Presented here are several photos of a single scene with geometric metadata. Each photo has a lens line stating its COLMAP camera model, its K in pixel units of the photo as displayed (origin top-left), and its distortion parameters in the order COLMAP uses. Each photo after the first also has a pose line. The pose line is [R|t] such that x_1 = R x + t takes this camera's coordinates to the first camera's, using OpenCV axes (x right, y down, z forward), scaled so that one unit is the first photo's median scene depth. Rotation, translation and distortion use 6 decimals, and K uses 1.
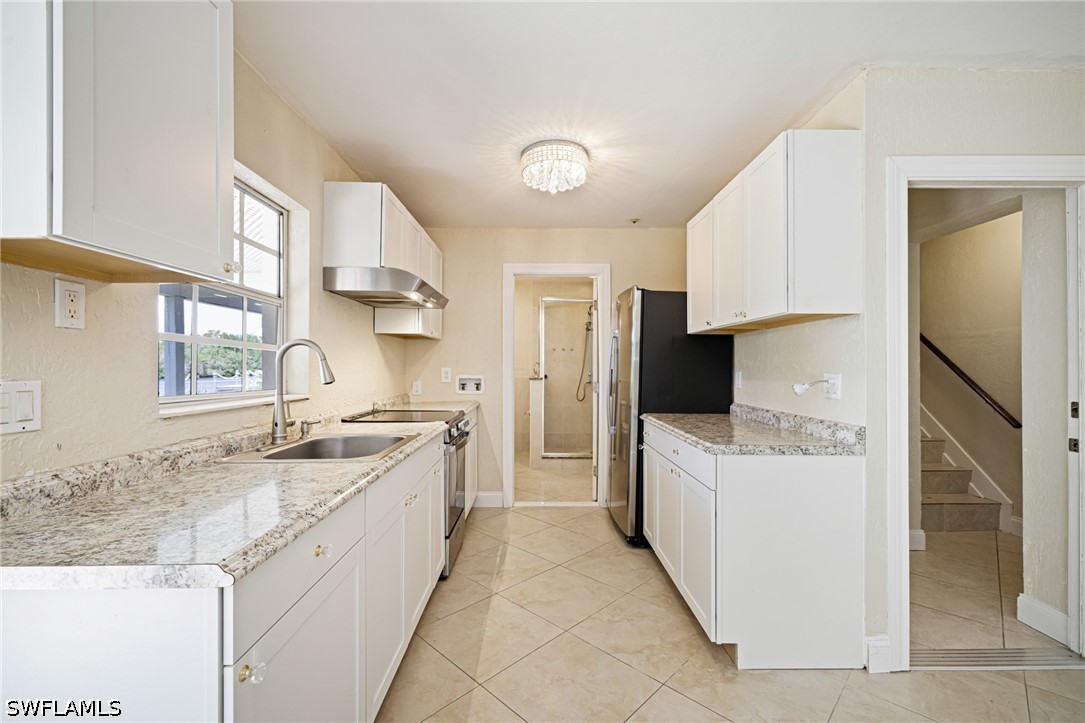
lens RADIAL K [[453.6, 0, 542.8], [0, 453.6, 367.2], [0, 0, 1]] dist [-0.000578, 0.000359]
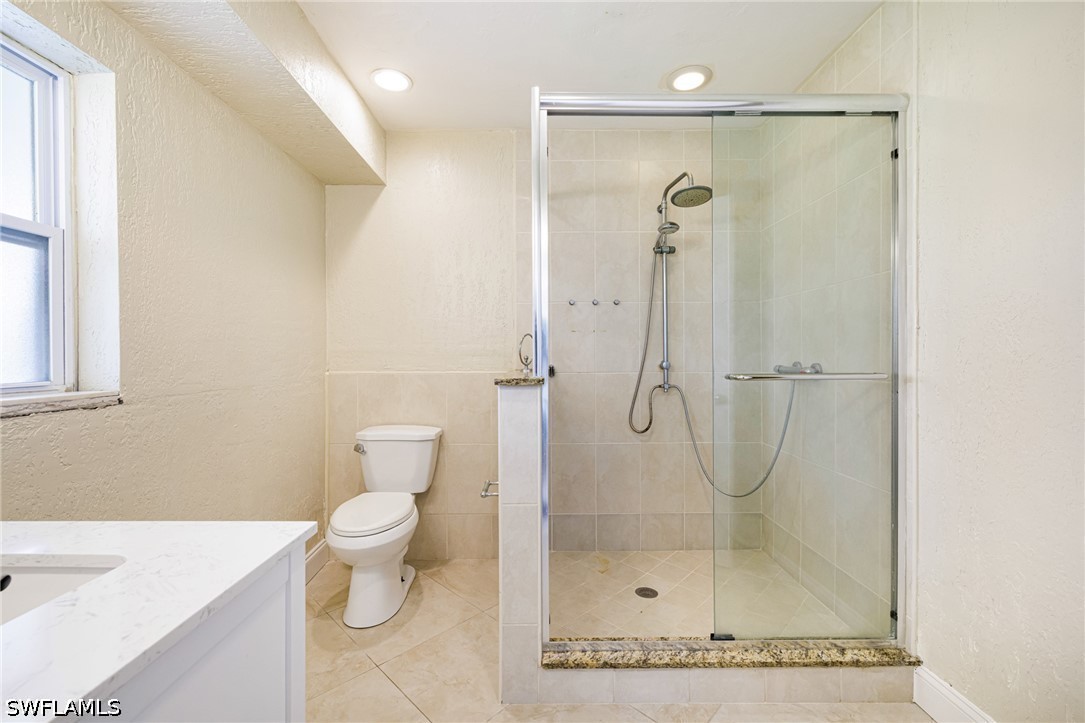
lens RADIAL K [[453.6, 0, 541.3], [0, 453.6, 363.0], [0, 0, 1]] dist [-0.000578, 0.000359]
pose [[0.999920, -0.012104, -0.003639, -0.001205], [0.012143, 0.999865, 0.011041, 0.008724], [0.003505, -0.011084, 0.999932, 0.616387]]
